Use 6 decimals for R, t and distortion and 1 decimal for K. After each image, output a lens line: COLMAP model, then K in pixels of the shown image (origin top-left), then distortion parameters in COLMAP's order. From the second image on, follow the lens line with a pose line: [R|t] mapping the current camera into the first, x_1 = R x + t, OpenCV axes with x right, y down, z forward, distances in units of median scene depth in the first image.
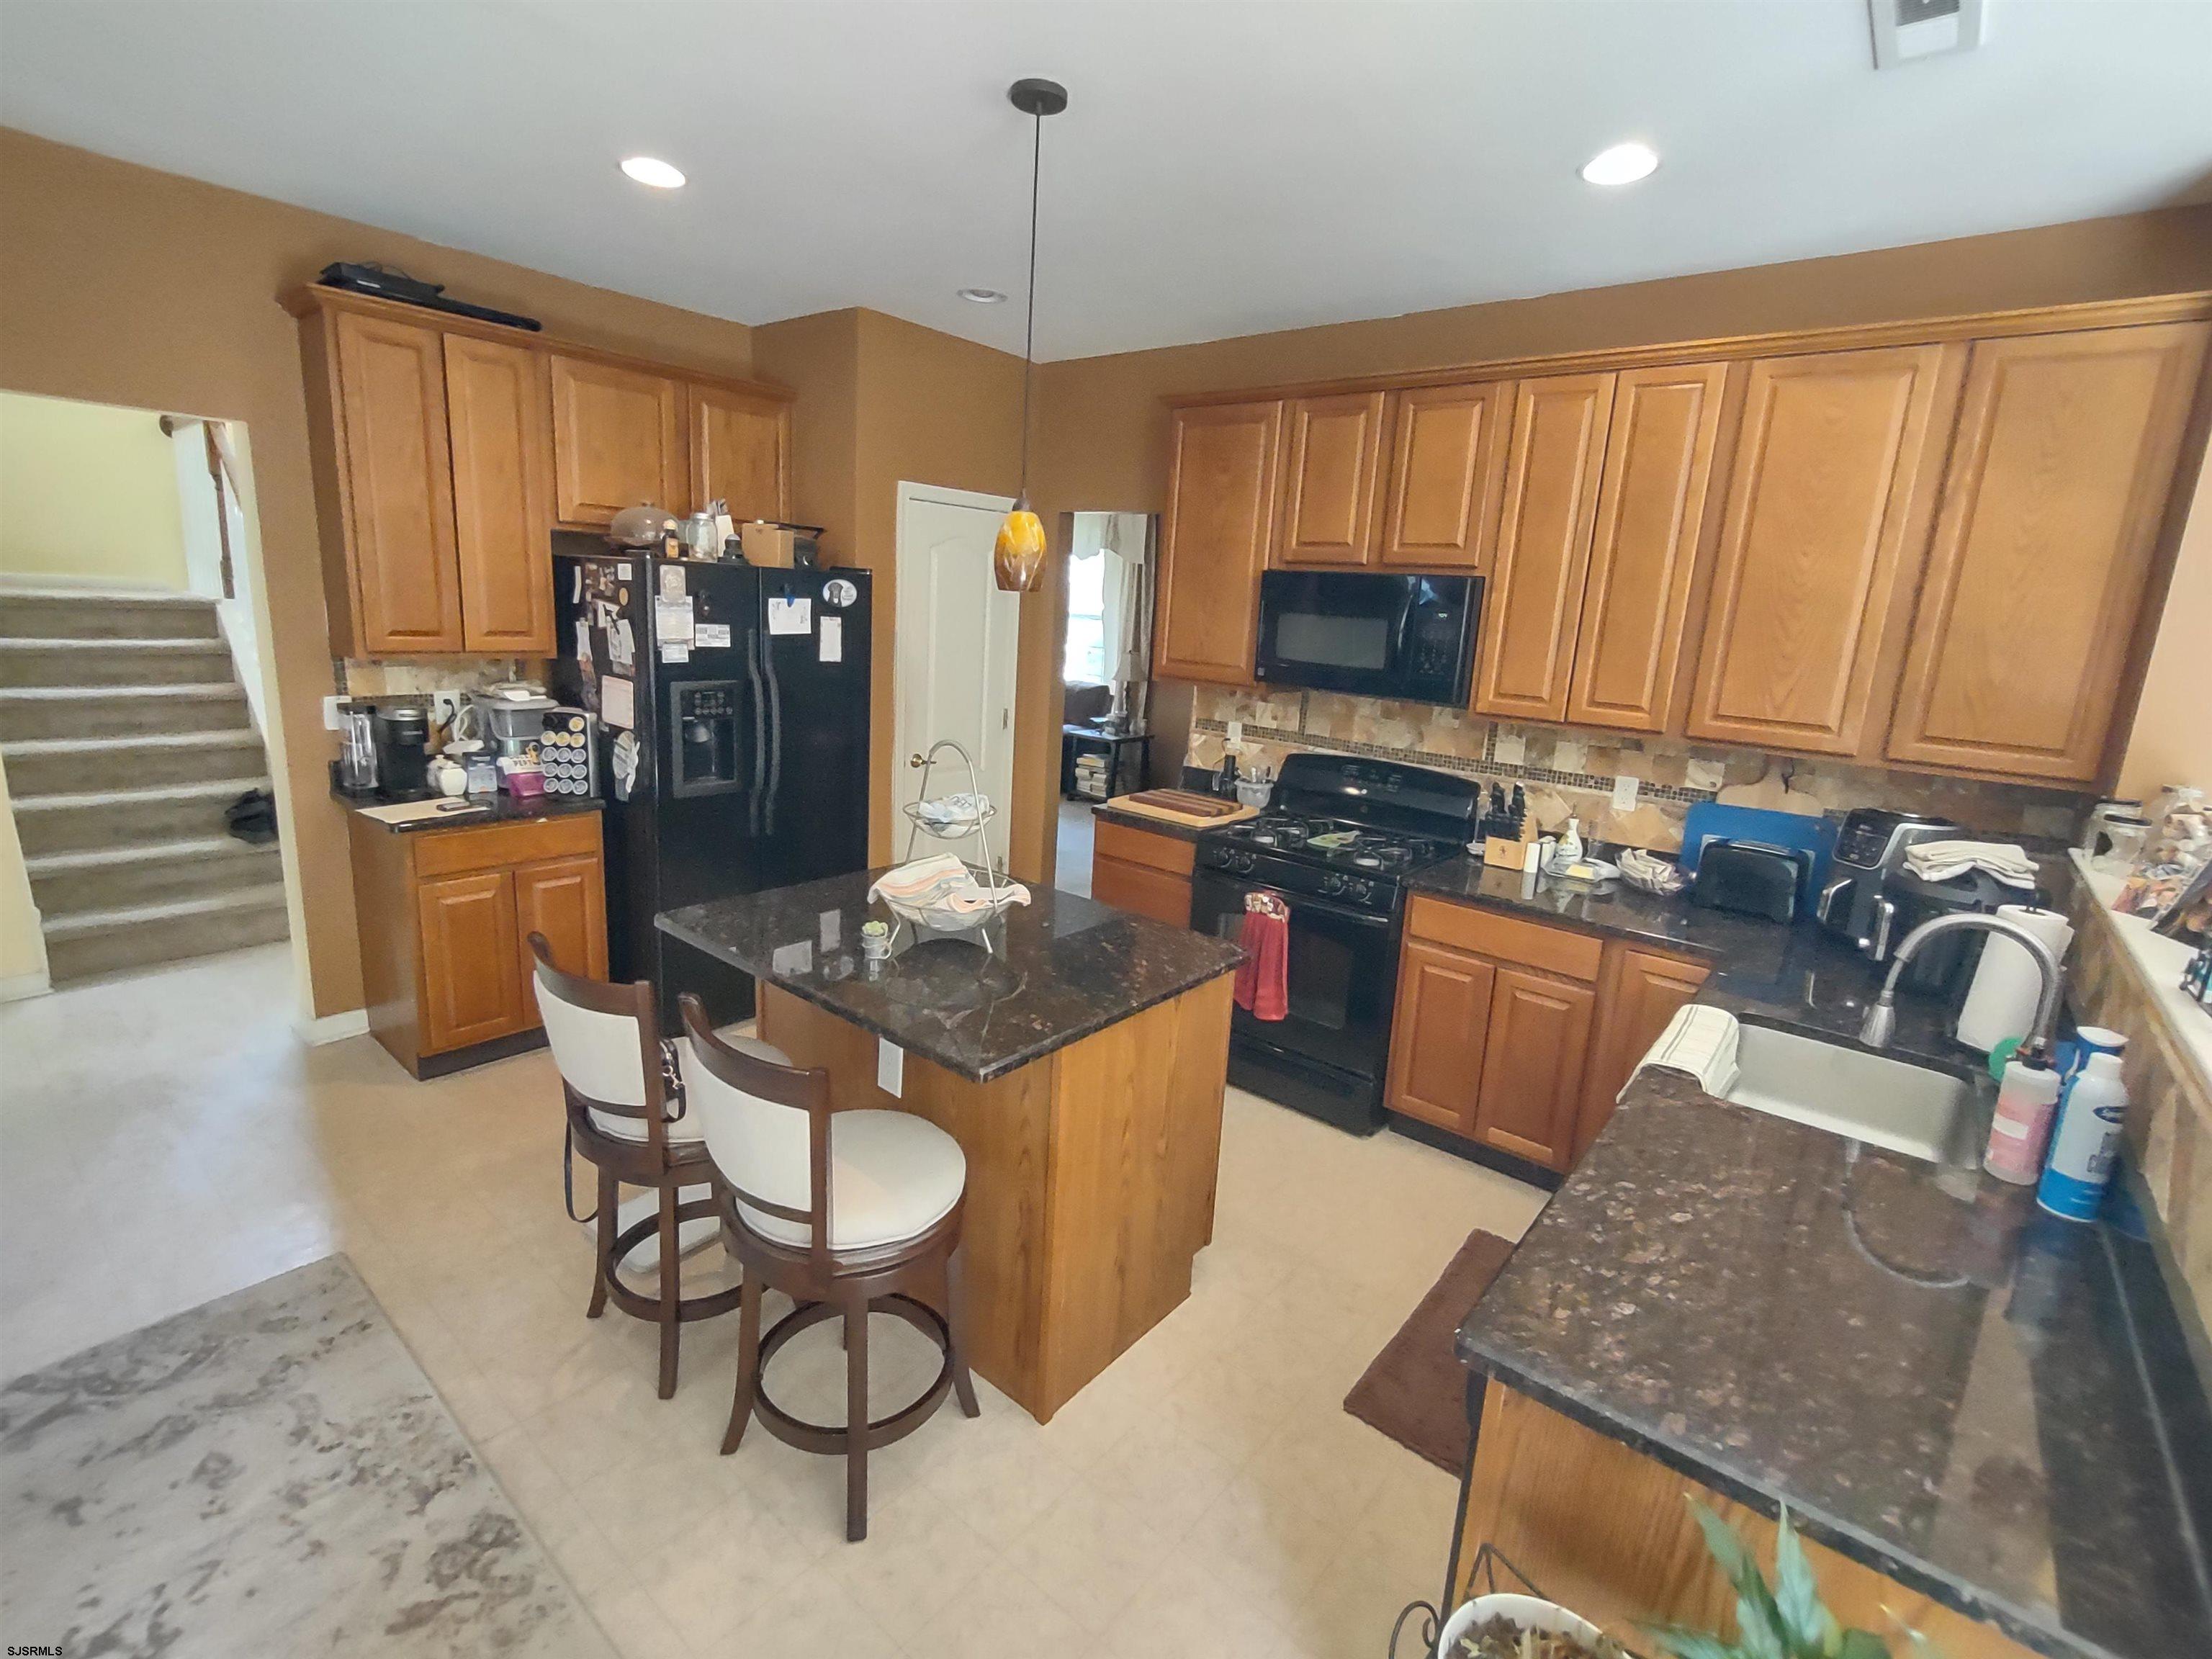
lens RADIAL K [[1011.0, 0, 1103.1], [0, 1011.0, 826.3], [0, 0, 1]] dist [0.003272, 0.000059]
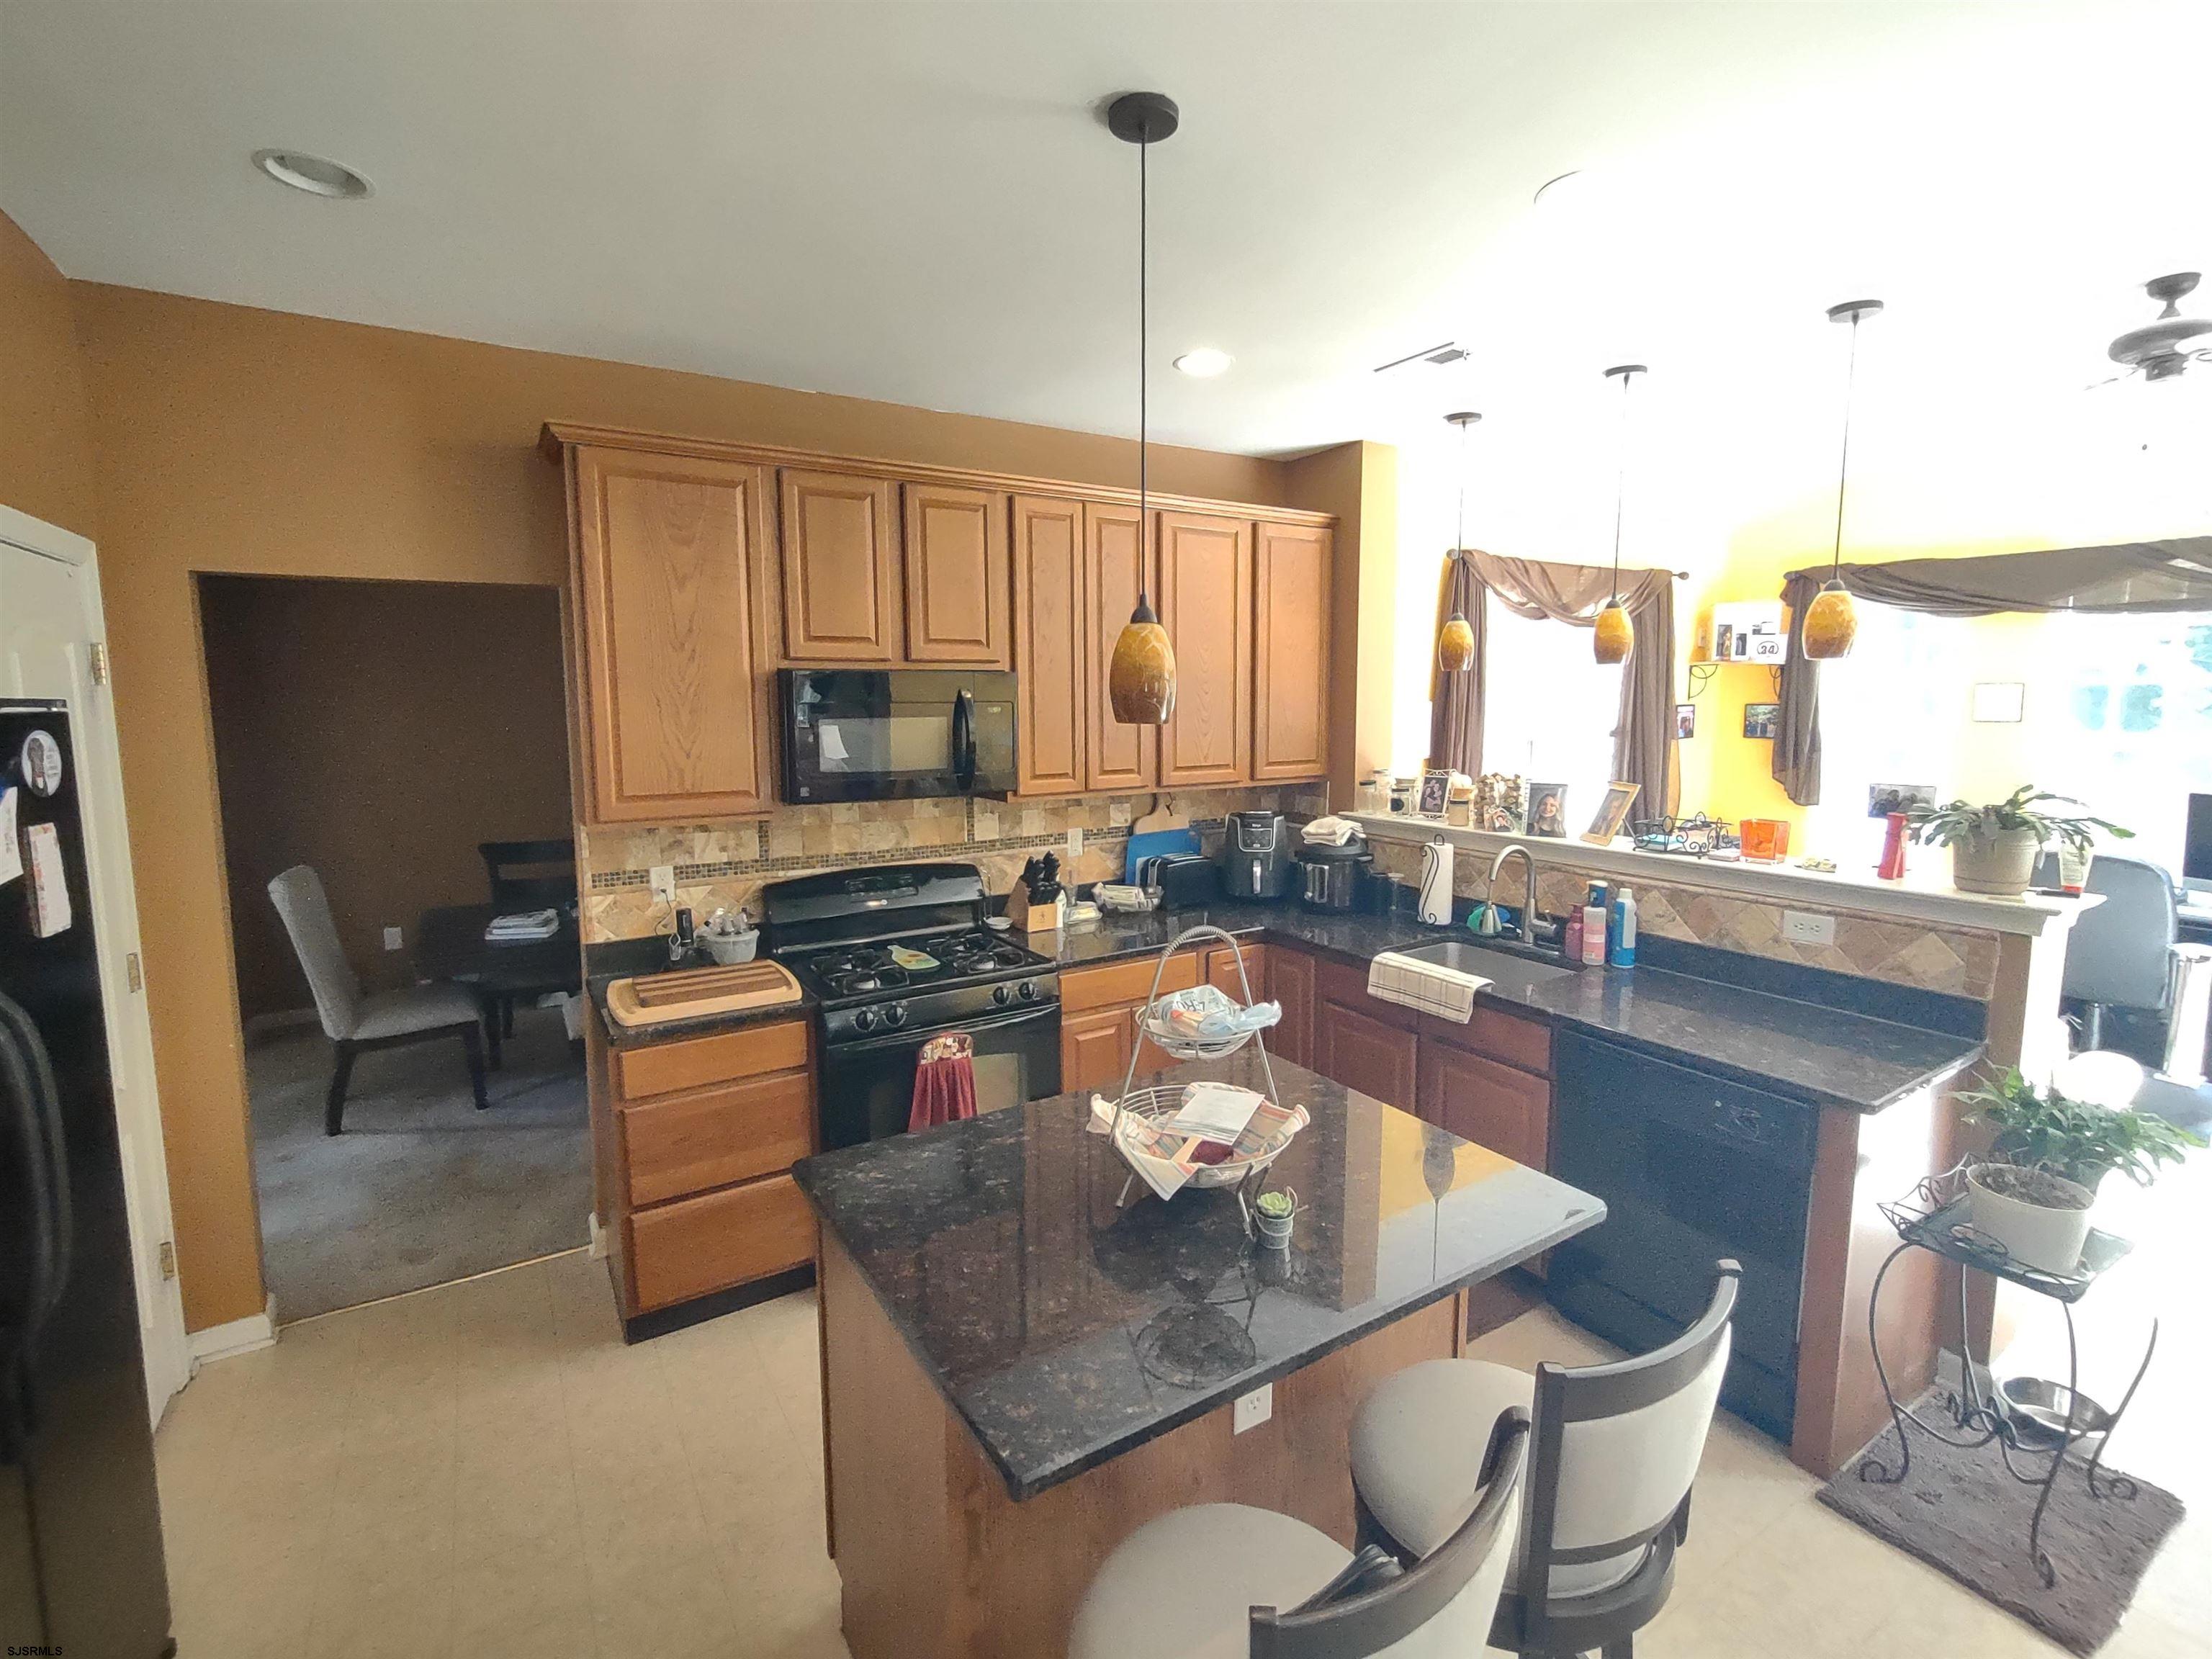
lens RADIAL K [[1011.0, 0, 1101.8], [0, 1011.0, 811.3], [0, 0, 1]] dist [0.003272, 0.000059]
pose [[0.304917, -0.167437, 0.937545, -0.535517], [0.233476, 0.967527, 0.096858, -0.158762], [-0.923317, 0.189360, 0.334108, 0.499535]]
